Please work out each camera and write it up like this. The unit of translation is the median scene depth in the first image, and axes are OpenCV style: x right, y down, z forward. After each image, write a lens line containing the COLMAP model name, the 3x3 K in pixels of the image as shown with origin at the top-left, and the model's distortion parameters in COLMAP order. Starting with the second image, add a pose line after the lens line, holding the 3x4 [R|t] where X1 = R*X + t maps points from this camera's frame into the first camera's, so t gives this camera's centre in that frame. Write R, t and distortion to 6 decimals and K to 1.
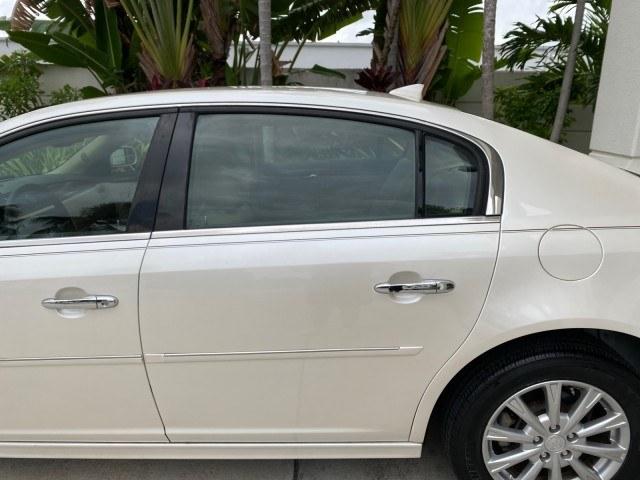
lens RADIAL K [[524.6, 0, 320.0], [0, 524.6, 240.0], [0, 0, 1]] dist [0.003206, -0.005126]
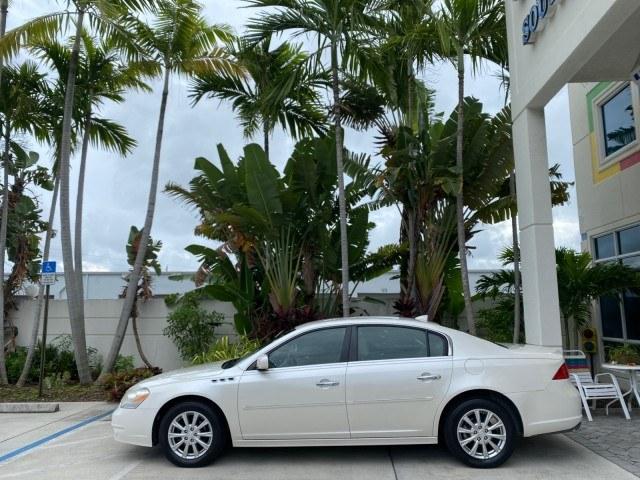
lens RADIAL K [[497.4, 0, 317.3], [0, 497.4, 235.5], [0, 0, 1]] dist [0.006559, -0.008769]
pose [[0.998394, -0.022947, -0.051794, -0.314483], [0.000068, 0.914774, -0.403966, 0.495443], [0.056650, 0.403314, 0.913306, -2.094478]]
